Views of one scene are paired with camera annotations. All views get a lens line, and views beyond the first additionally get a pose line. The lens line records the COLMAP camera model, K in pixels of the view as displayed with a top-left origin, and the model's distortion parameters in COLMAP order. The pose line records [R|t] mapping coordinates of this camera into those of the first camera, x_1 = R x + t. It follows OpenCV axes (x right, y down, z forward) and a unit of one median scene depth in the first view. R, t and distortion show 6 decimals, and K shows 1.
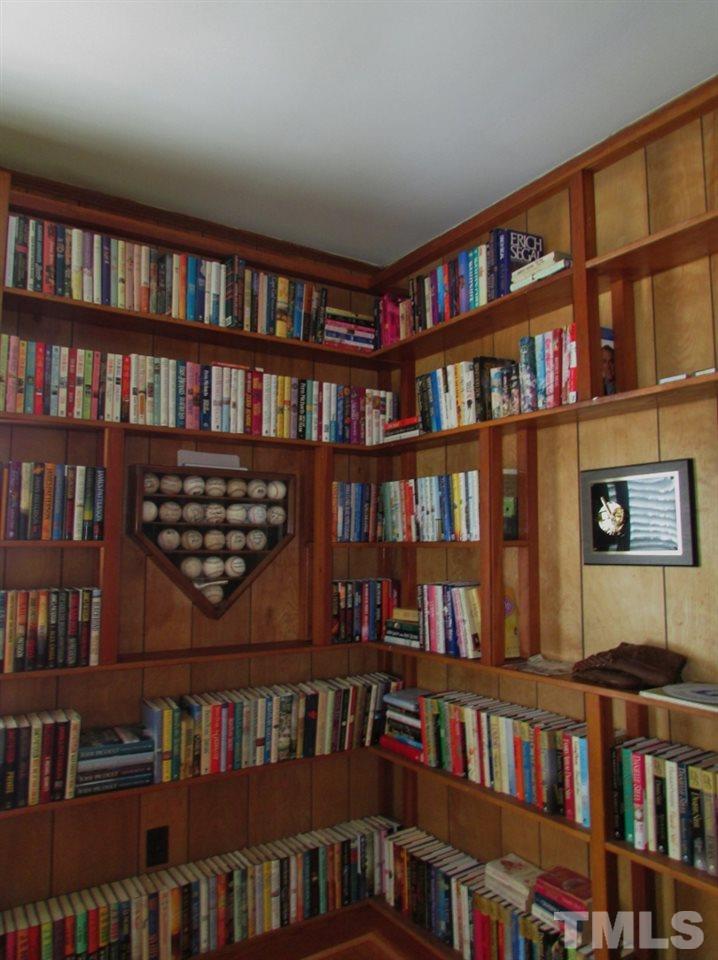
lens RADIAL K [[673.6, 0, 360.5], [0, 673.6, 481.0], [0, 0, 1]] dist [-0.010824, -0.001363]
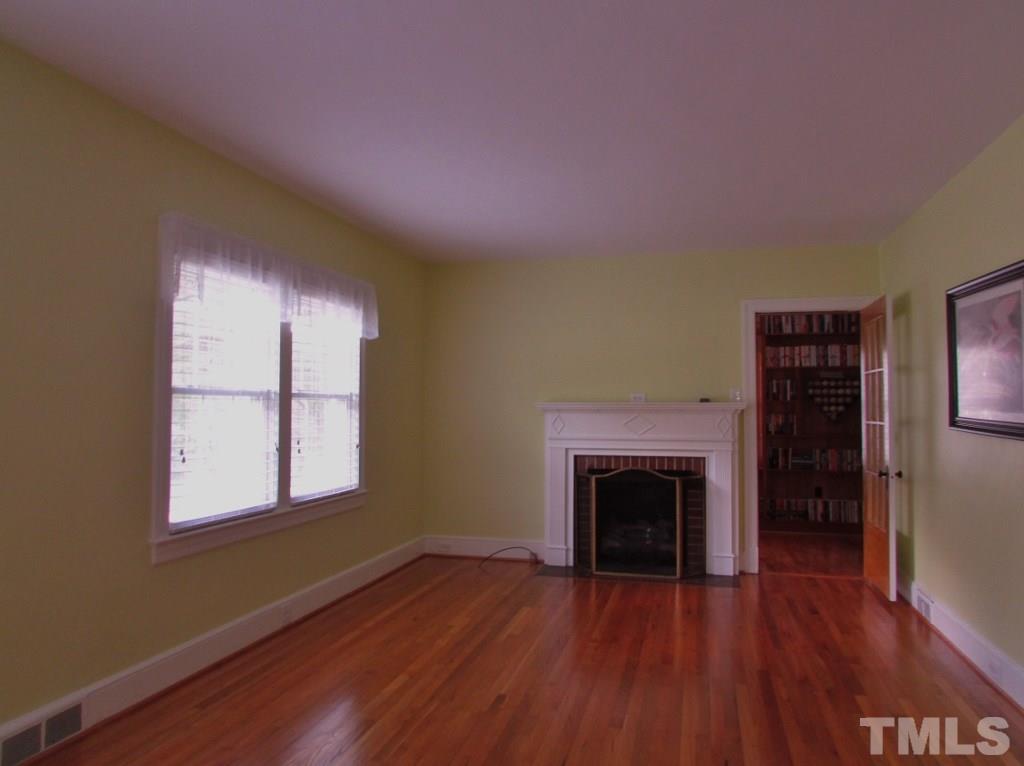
lens RADIAL K [[718.5, 0, 512.7], [0, 718.5, 383.5], [0, 0, 1]] dist [-0.010824, -0.001363]
pose [[0.665190, -0.020036, -0.746405, 1.352120], [0.073723, 0.996518, 0.038952, -0.241235], [0.743026, -0.080938, 0.664351, -2.442645]]
